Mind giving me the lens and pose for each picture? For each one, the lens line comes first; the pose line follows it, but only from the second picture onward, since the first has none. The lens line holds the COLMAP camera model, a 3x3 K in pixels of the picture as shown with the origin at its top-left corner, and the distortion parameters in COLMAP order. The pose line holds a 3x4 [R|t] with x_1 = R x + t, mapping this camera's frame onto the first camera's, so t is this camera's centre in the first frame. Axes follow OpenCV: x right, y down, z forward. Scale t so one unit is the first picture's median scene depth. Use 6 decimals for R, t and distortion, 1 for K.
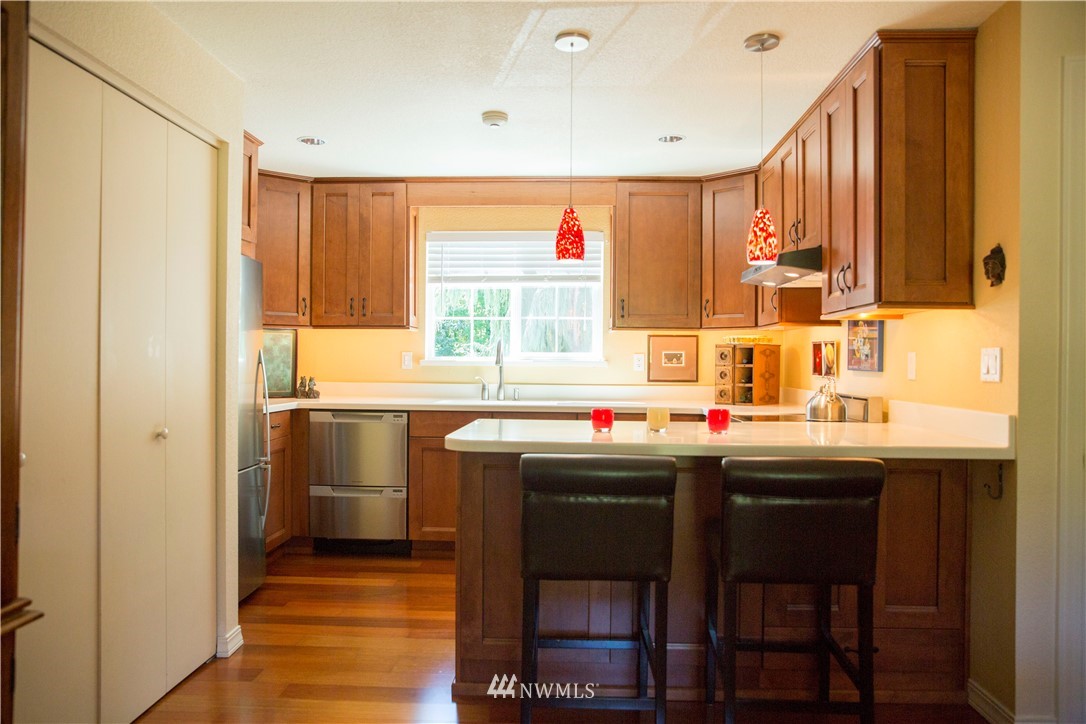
lens RADIAL K [[766.5, 0, 526.5], [0, 766.5, 363.2], [0, 0, 1]] dist [-0.074971, 0.002540]
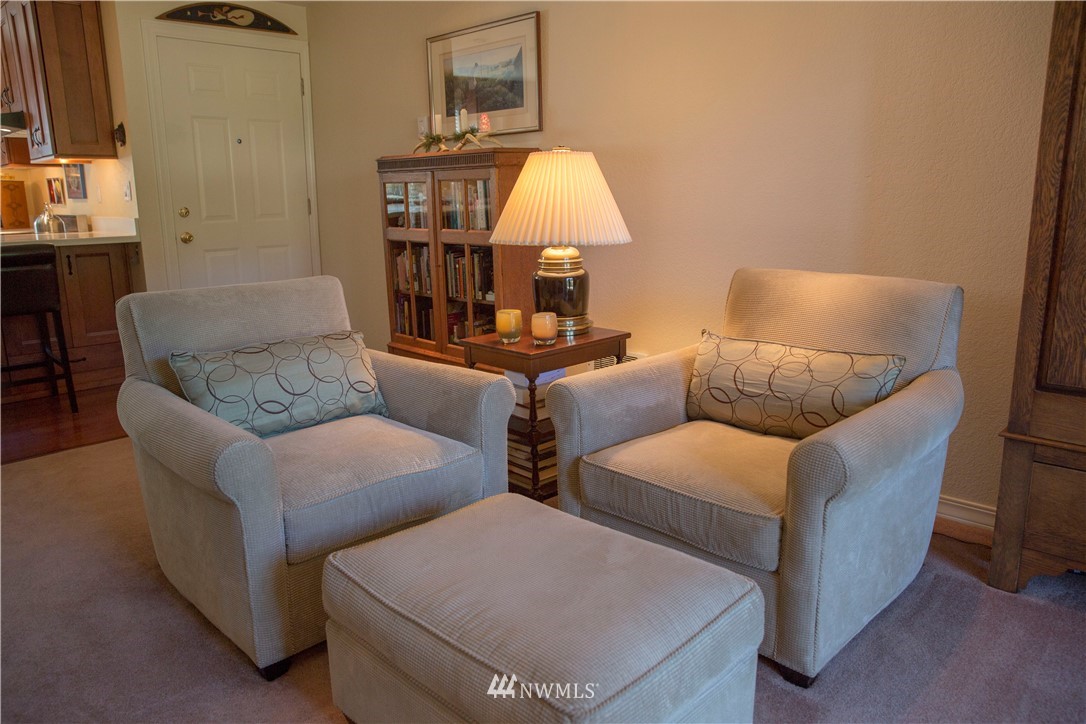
lens RADIAL K [[749.4, 0, 536.8], [0, 749.4, 359.1], [0, 0, 1]] dist [-0.102351, 0.084062]
pose [[0.658133, -0.179039, 0.731305, -0.048120], [0.017791, 0.974742, 0.222626, 0.012055], [-0.752692, -0.133507, 0.644694, -0.500258]]
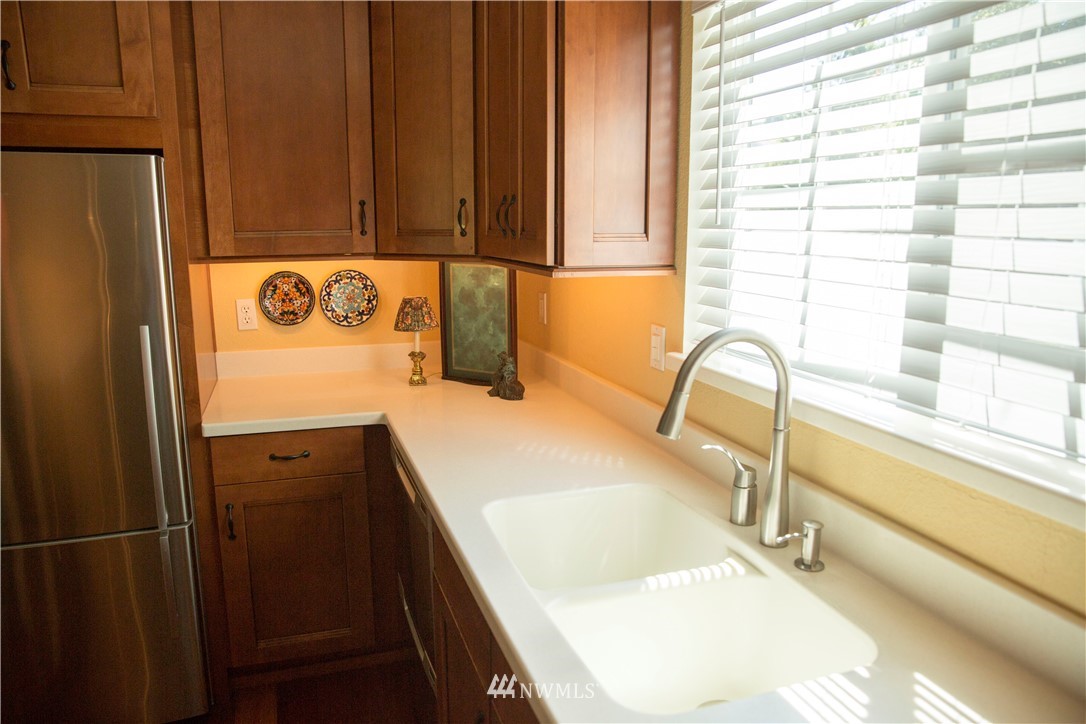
lens RADIAL K [[749.4, 0, 536.8], [0, 749.4, 359.1], [0, 0, 1]] dist [-0.102351, 0.084062]
pose [[0.376681, 0.166405, -0.911274, 0.187242], [-0.001578, 0.983847, 0.179005, -0.072968], [0.926342, -0.065990, 0.370859, 0.892201]]
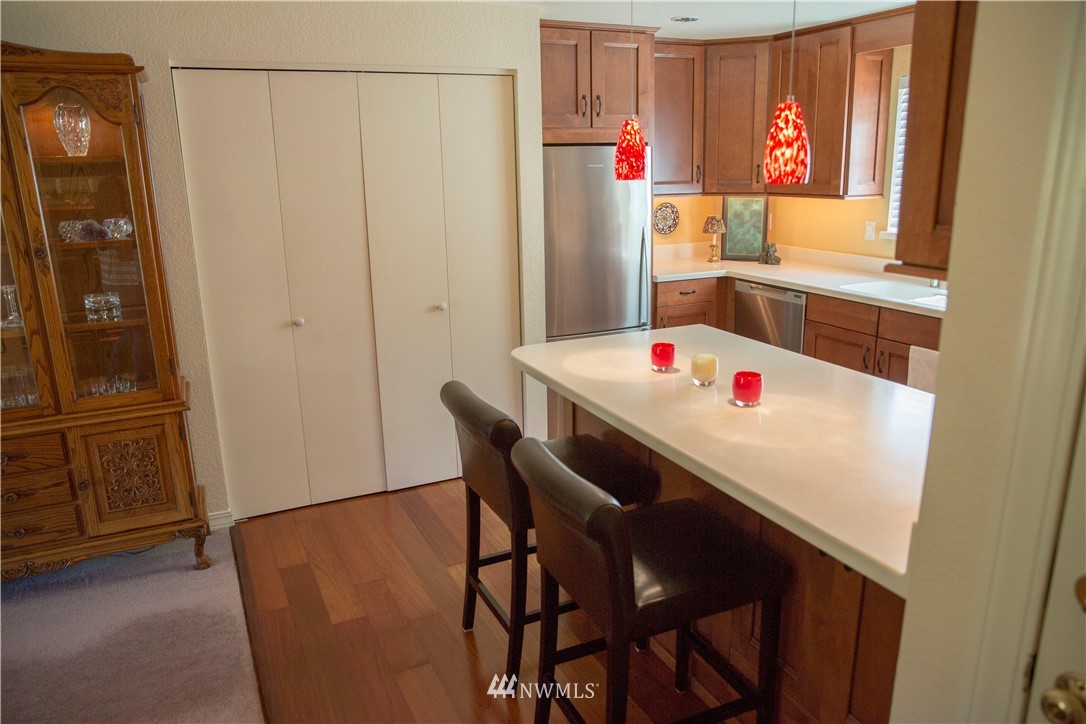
lens RADIAL K [[749.4, 0, 536.8], [0, 749.4, 359.1], [0, 0, 1]] dist [-0.102351, 0.084062]
pose [[0.479572, 0.203424, -0.853598, 0.465359], [0.022045, 0.969658, 0.243468, -0.083923], [0.877225, -0.135578, 0.460537, 0.272737]]
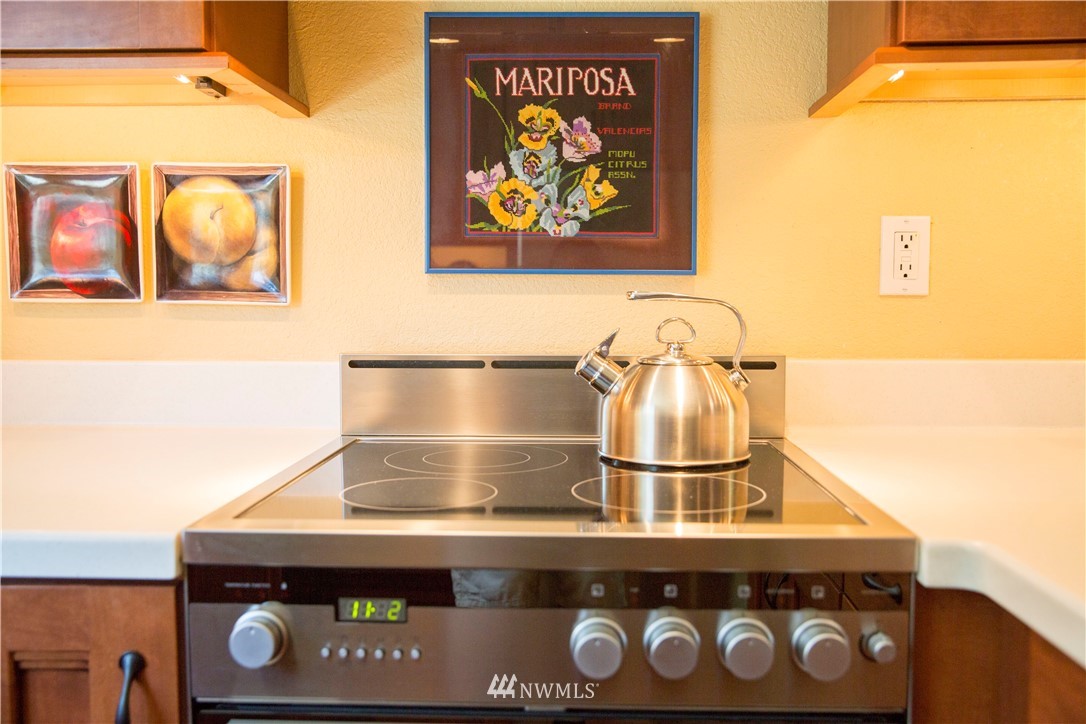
lens RADIAL K [[995.9, 0, 538.8], [0, 995.9, 362.2], [0, 0, 1]] dist [-0.006595, 0.001952]
pose [[-0.022021, -0.074772, 0.996957, 0.037323], [0.004803, 0.997180, 0.074895, 0.012407], [-0.999746, 0.006437, -0.021600, 0.783651]]
